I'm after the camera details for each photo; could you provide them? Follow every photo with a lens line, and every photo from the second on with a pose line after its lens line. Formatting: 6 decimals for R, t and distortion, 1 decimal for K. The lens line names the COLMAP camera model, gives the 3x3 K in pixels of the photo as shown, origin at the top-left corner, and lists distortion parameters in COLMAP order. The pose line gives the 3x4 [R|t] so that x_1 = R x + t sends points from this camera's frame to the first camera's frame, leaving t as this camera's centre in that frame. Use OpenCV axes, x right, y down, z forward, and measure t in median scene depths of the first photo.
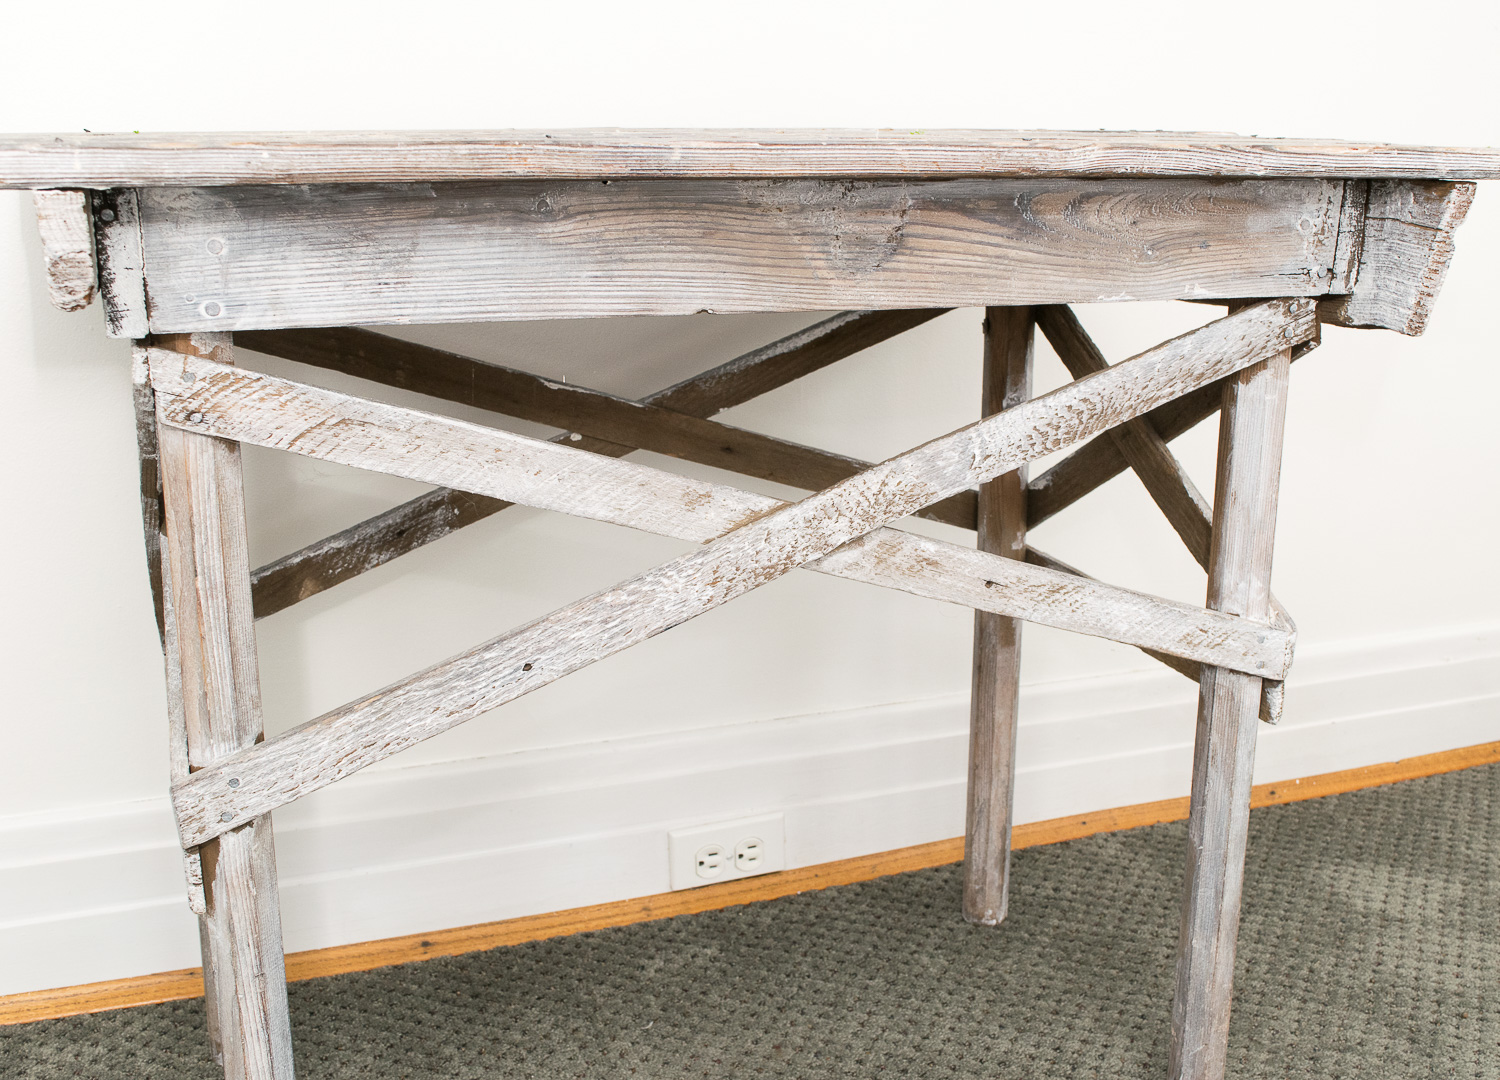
lens RADIAL K [[1625.7, 0, 798.6], [0, 1625.7, 545.0], [0, 0, 1]] dist [-0.069037, 0.000000]
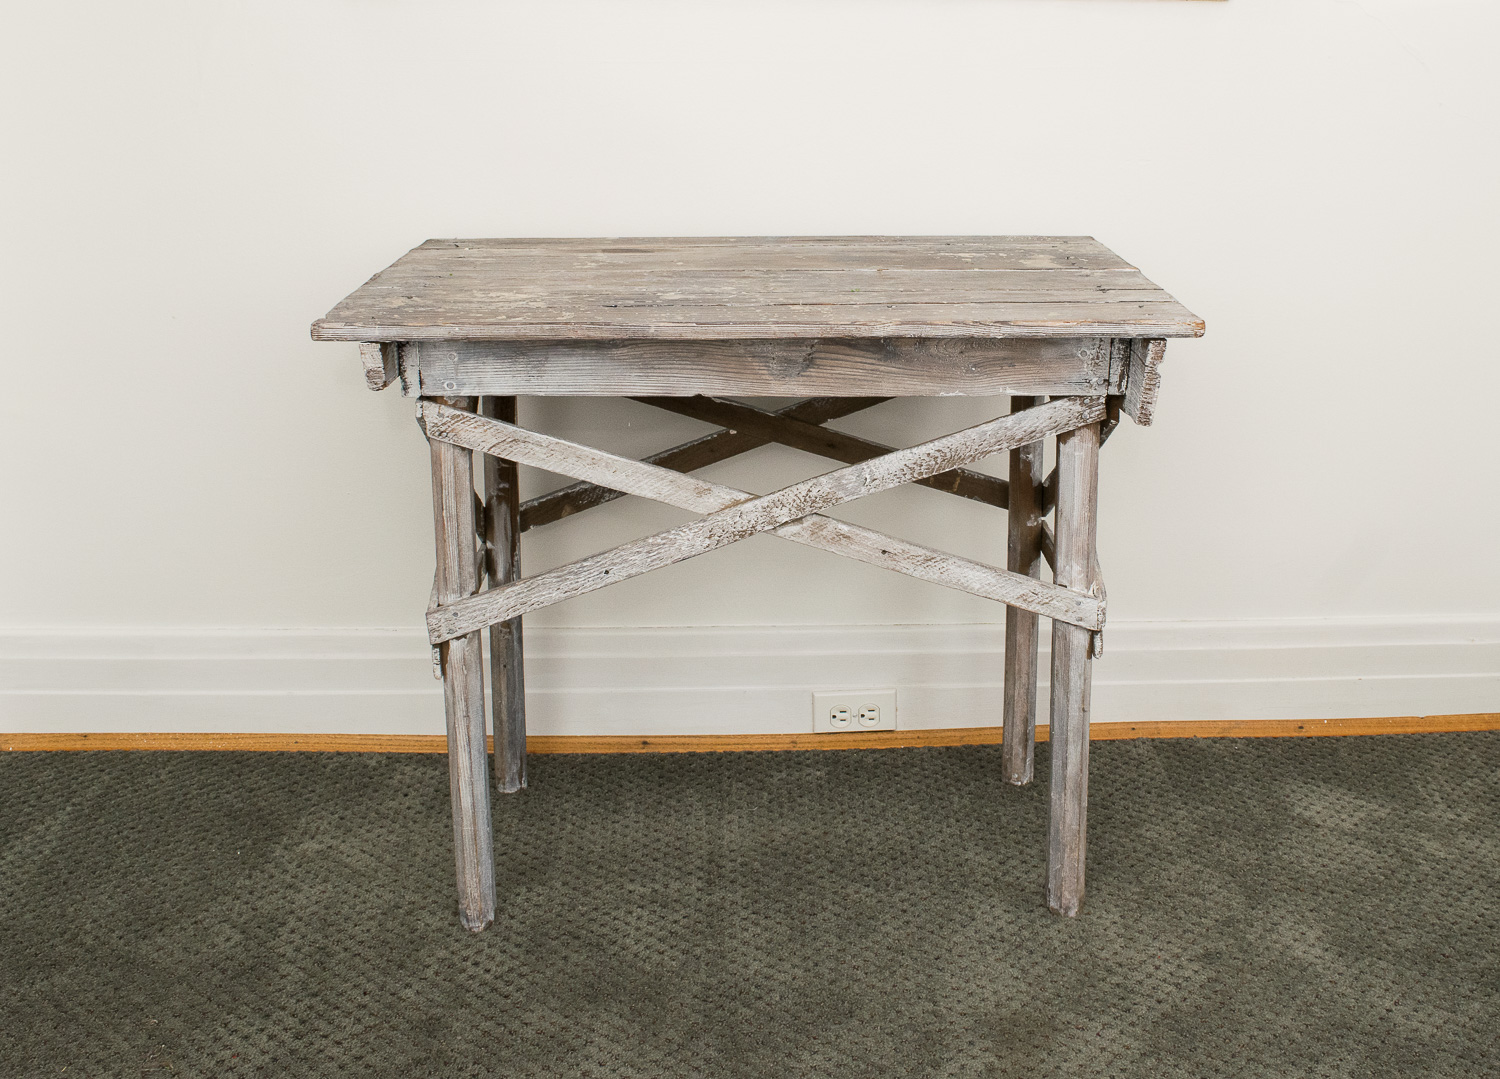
lens RADIAL K [[1702.1, 0, 858.7], [0, 1702.1, 368.7], [0, 0, 1]] dist [-0.088413, 0.000000]
pose [[0.948992, 0.067896, -0.307902, 0.494213], [-0.081080, 0.996249, -0.030215, -0.087850], [0.304696, 0.053639, 0.950938, -0.565336]]
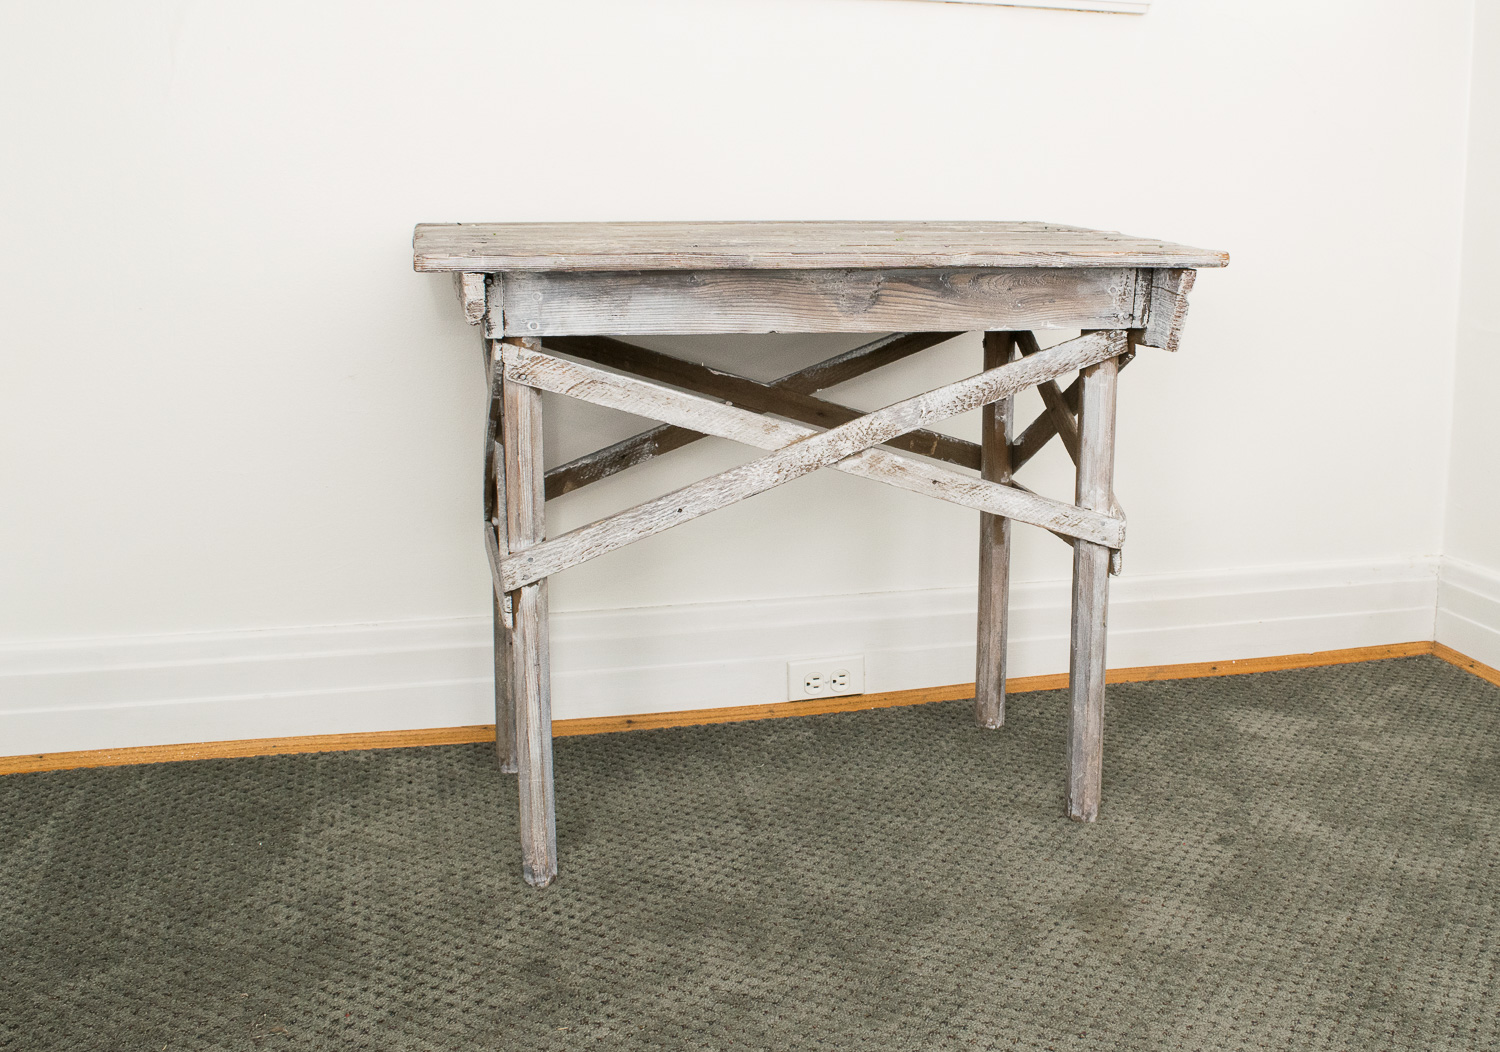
lens RADIAL K [[1599.2, 0, 928.1], [0, 1599.2, 441.5], [0, 0, 1]] dist [-0.086929, 0.000000]
pose [[0.997401, 0.024848, -0.067628, 0.181285], [-0.029682, 0.997004, -0.071434, 0.084536], [0.065651, 0.073256, 0.995150, -0.629542]]
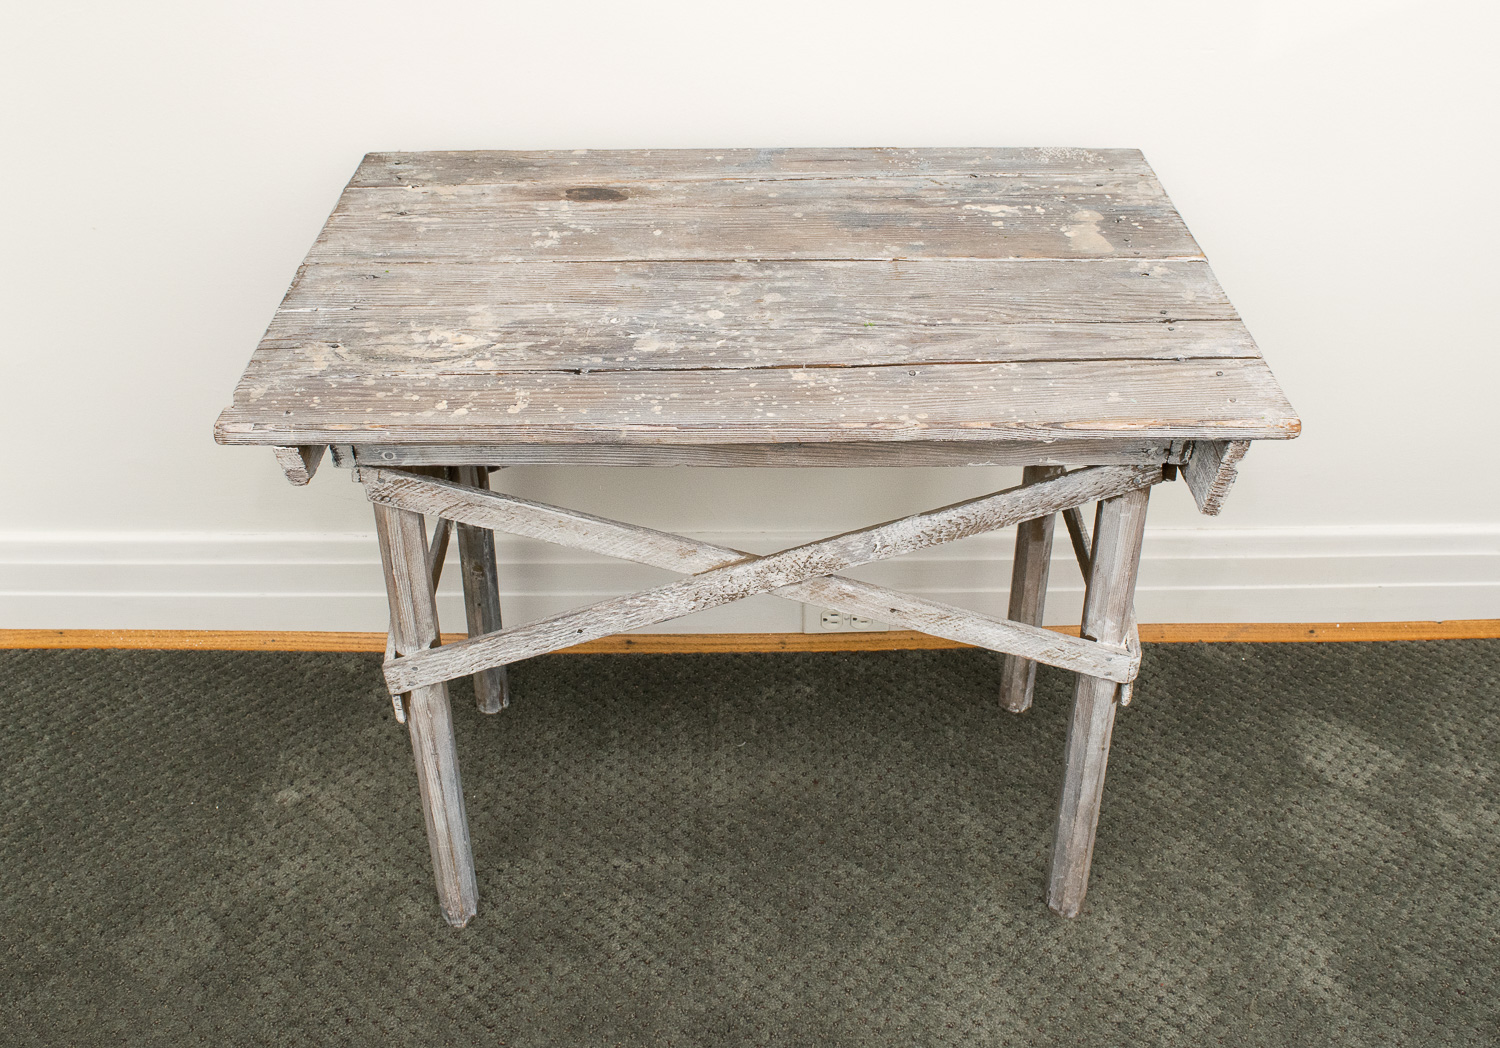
lens RADIAL K [[1549.6, 0, 746.2], [0, 1549.6, 392.6], [0, 0, 1]] dist [-0.089243, 0.000000]
pose [[0.930803, 0.179669, -0.318316, 0.321901], [-0.085783, 0.953908, 0.287577, -0.446190], [0.355313, -0.240371, 0.903313, -0.230451]]
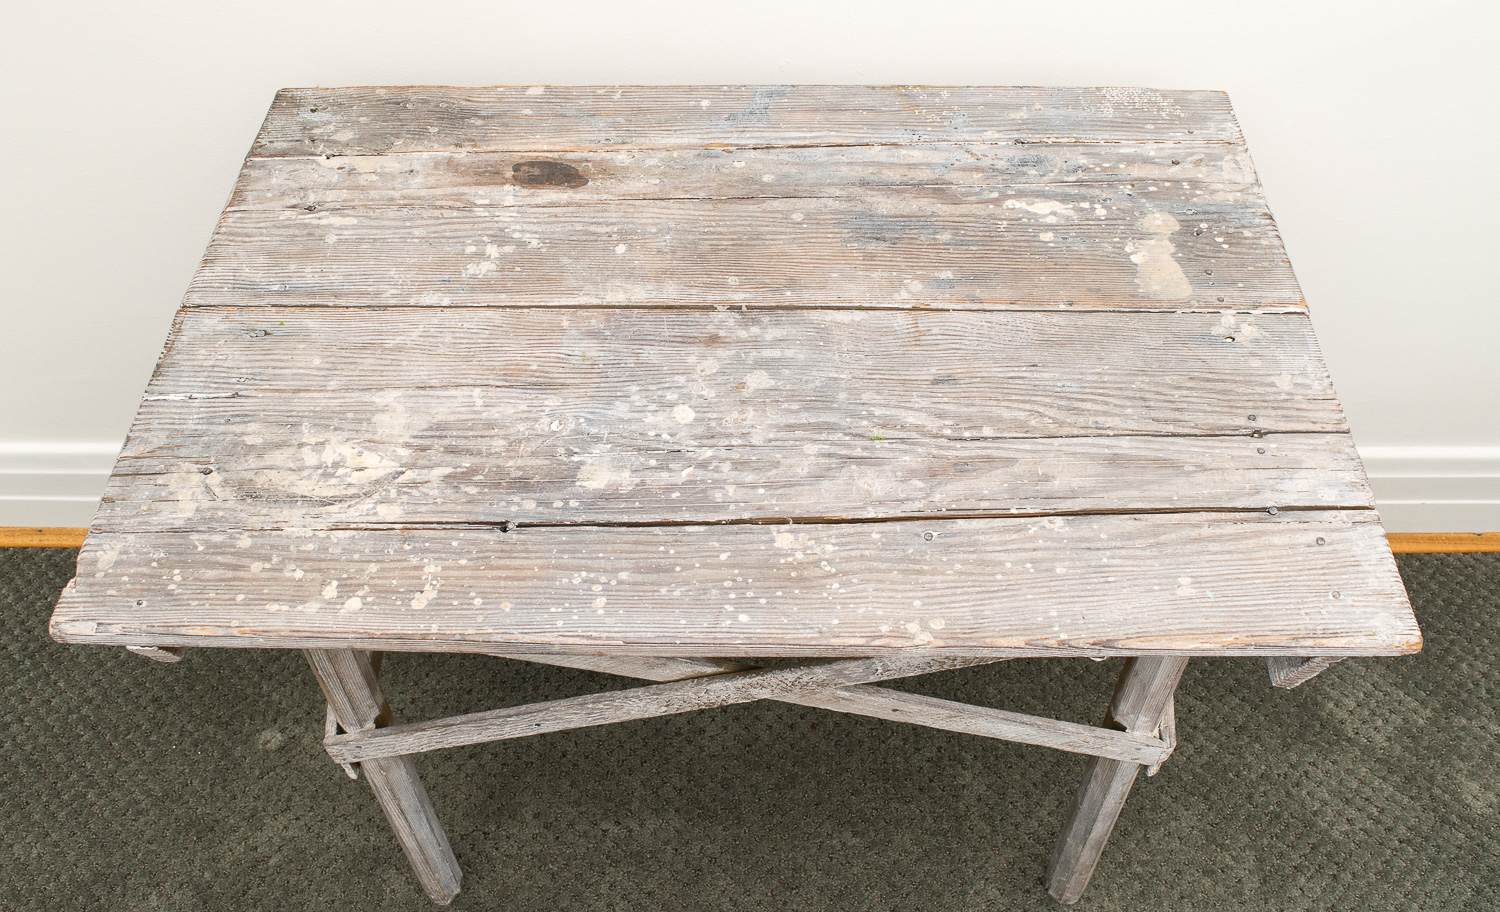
lens RADIAL K [[1365.1, 0, 749.2], [0, 1365.1, 397.3], [0, 0, 1]] dist [-0.081538, 0.000000]
pose [[0.921193, 0.277769, -0.272484, 0.185845], [-0.083457, 0.825032, 0.558889, -0.616123], [0.380050, -0.492104, 0.783196, 0.174556]]
